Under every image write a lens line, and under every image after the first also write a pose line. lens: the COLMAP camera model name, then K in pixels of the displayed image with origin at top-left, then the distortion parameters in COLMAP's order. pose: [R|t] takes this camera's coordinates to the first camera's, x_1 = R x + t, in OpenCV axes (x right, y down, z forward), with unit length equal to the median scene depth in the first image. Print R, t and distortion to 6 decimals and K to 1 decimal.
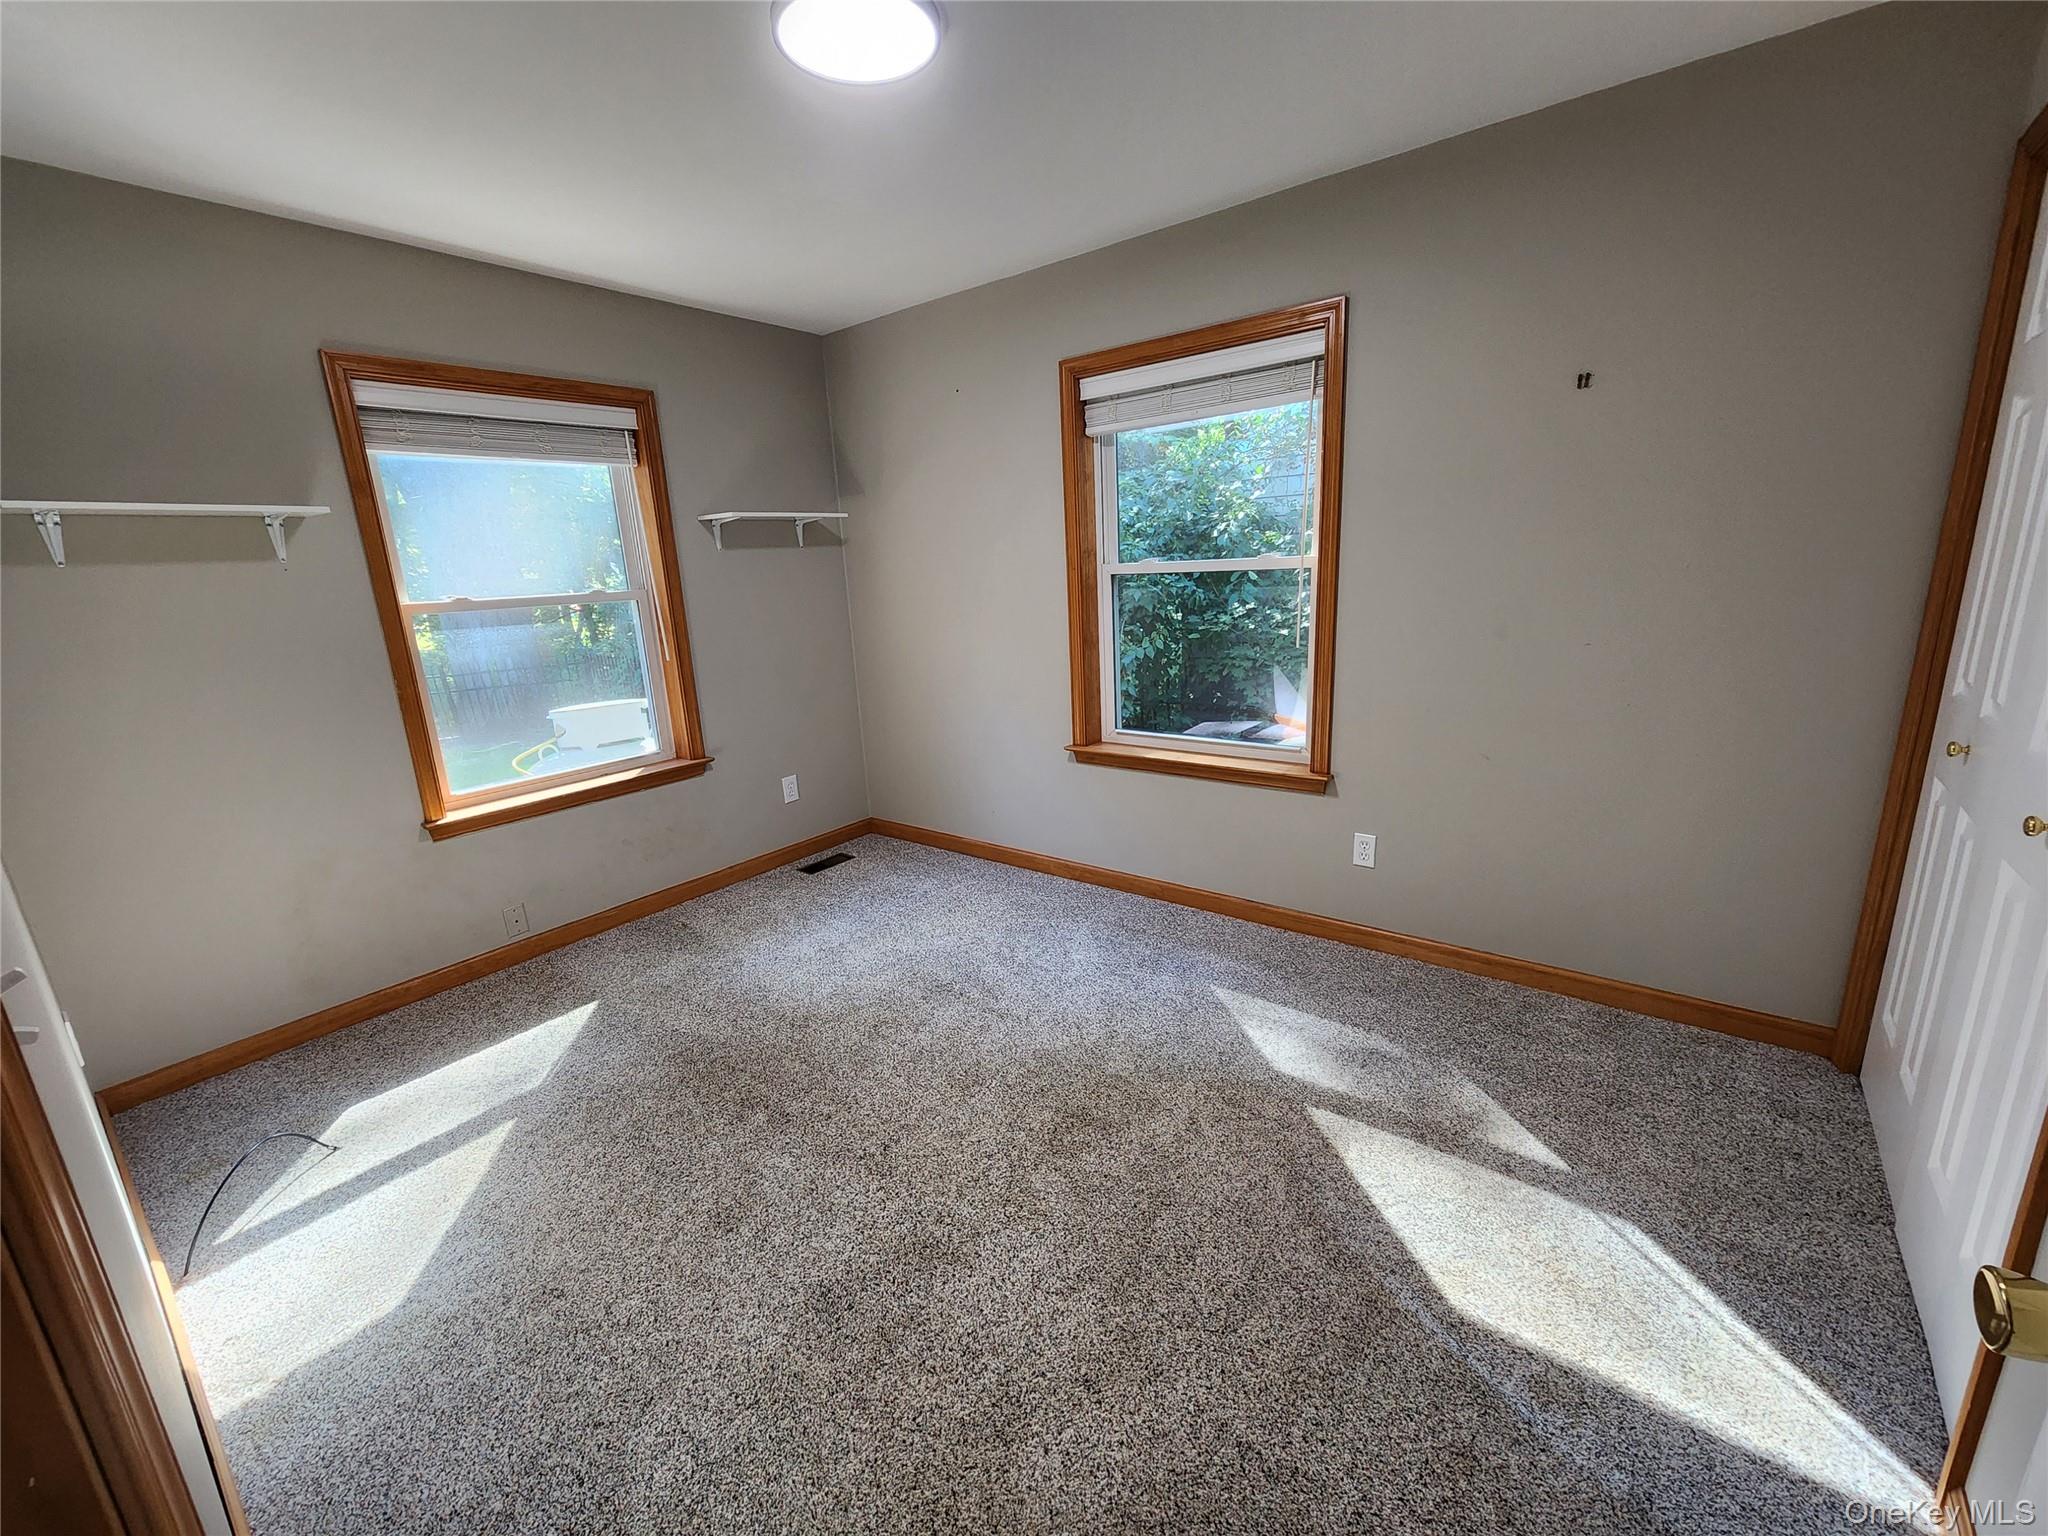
lens RADIAL K [[834.8, 0, 1020.3], [0, 834.8, 770.4], [0, 0, 1]] dist [0.000293, 0.000161]
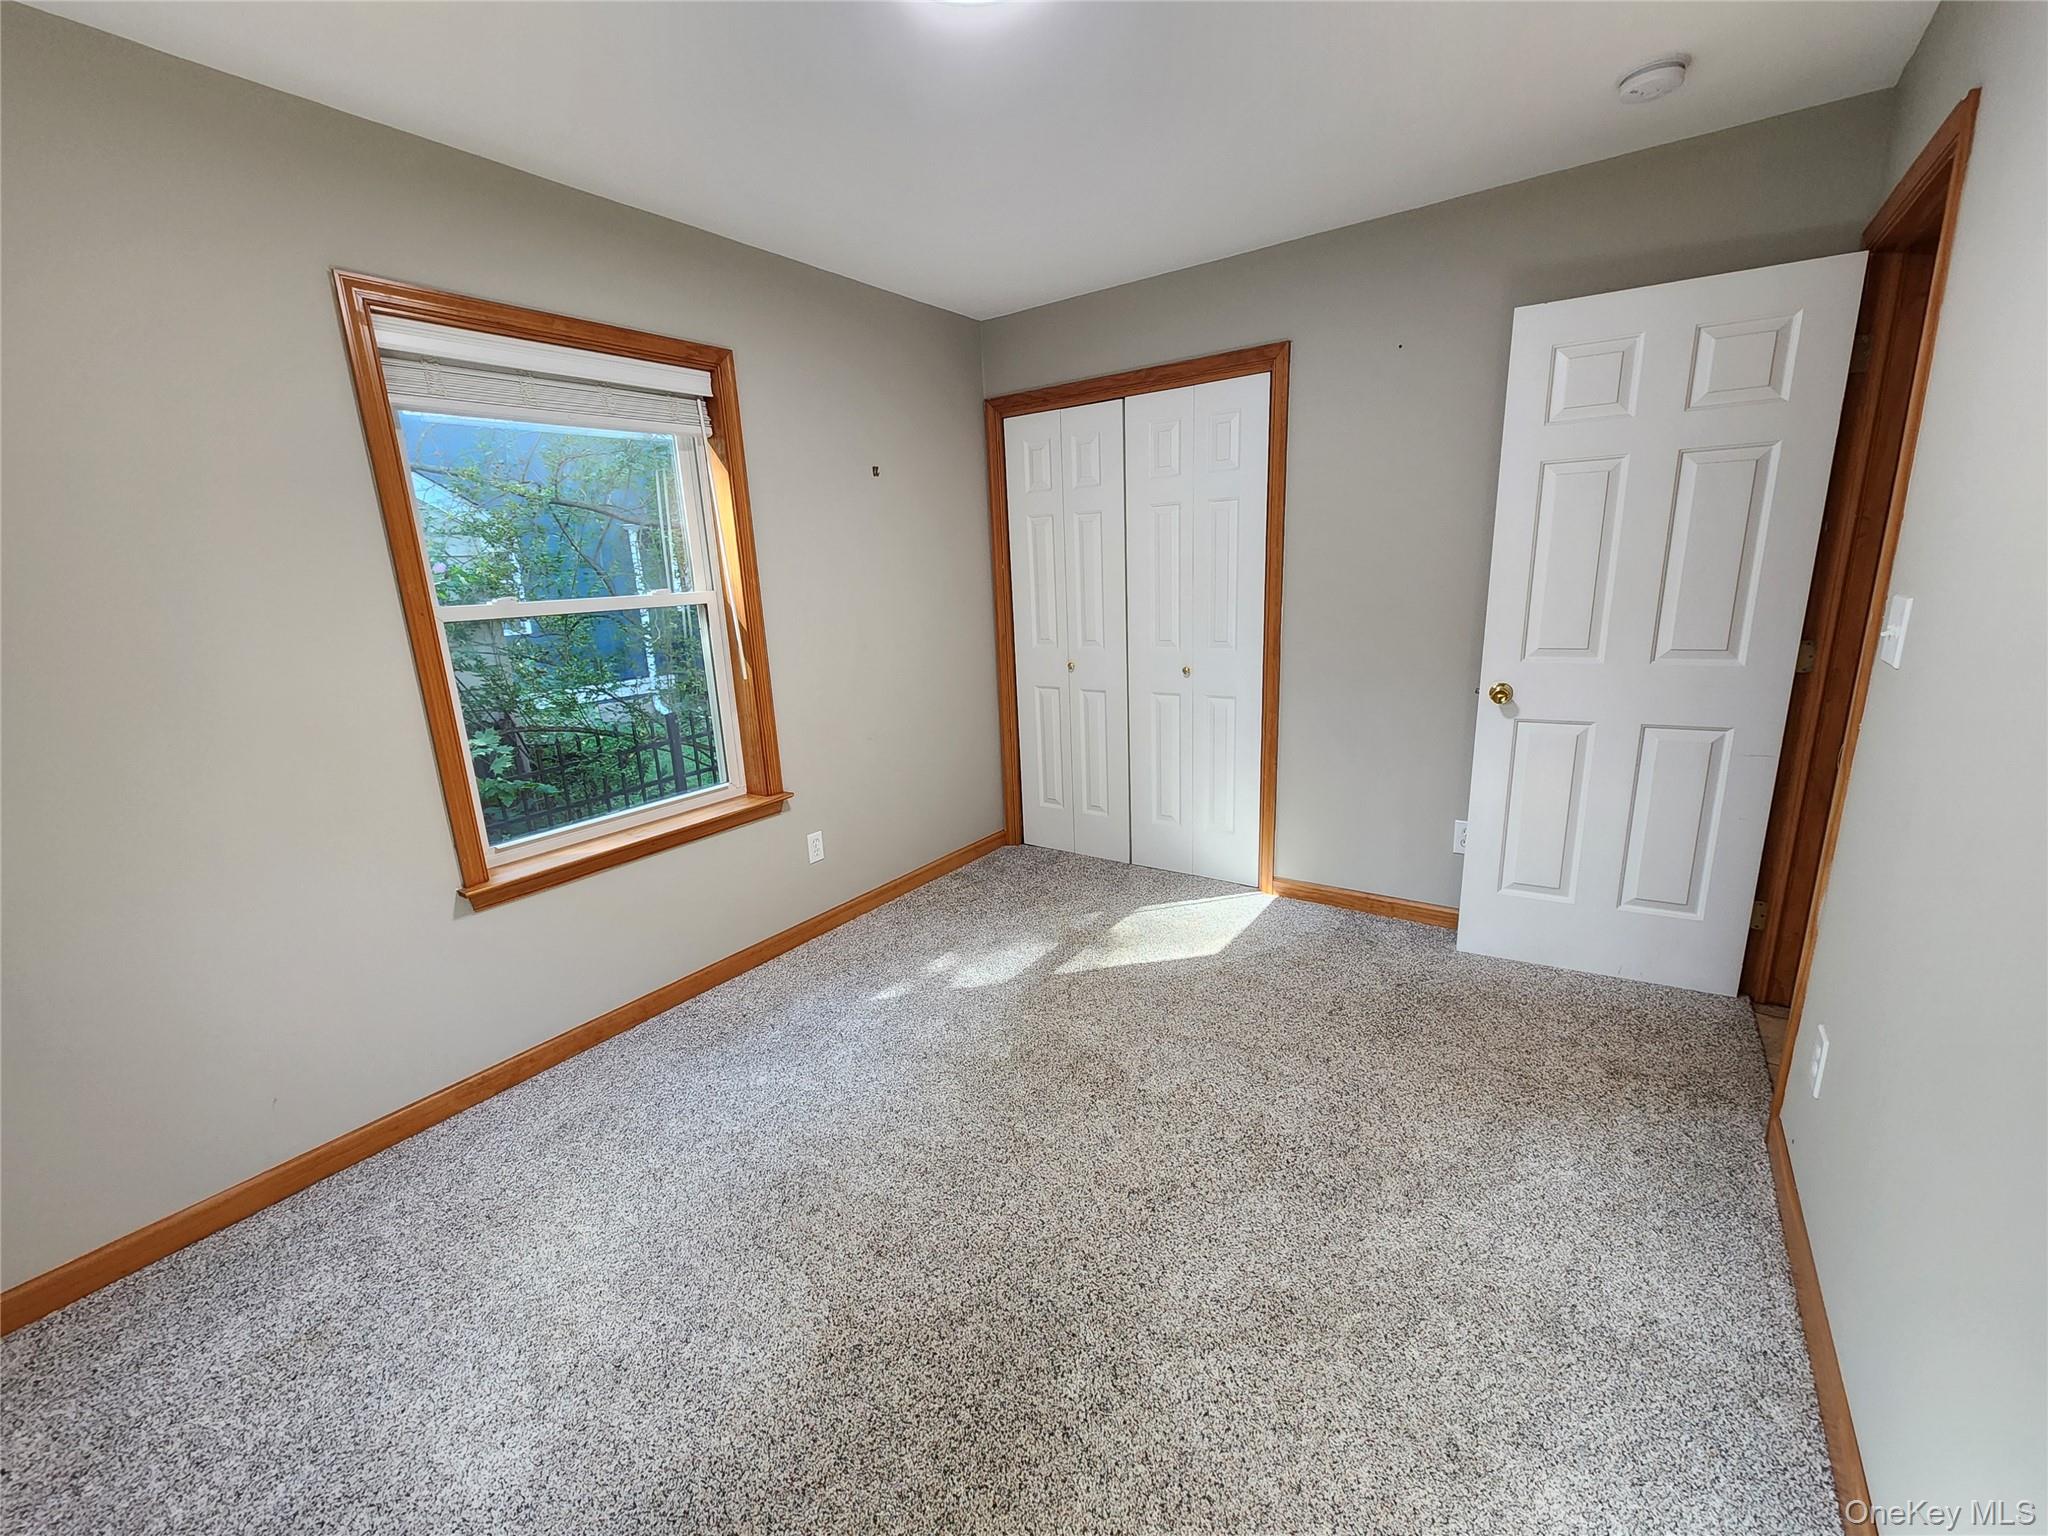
lens RADIAL K [[834.8, 0, 1017.4], [0, 834.8, 766.6], [0, 0, 1]] dist [0.000293, 0.000161]
pose [[-0.042027, -0.184964, 0.981846, -0.787711], [0.289053, 0.938439, 0.189159, -0.161549], [-0.956390, 0.291755, 0.014025, 0.790028]]
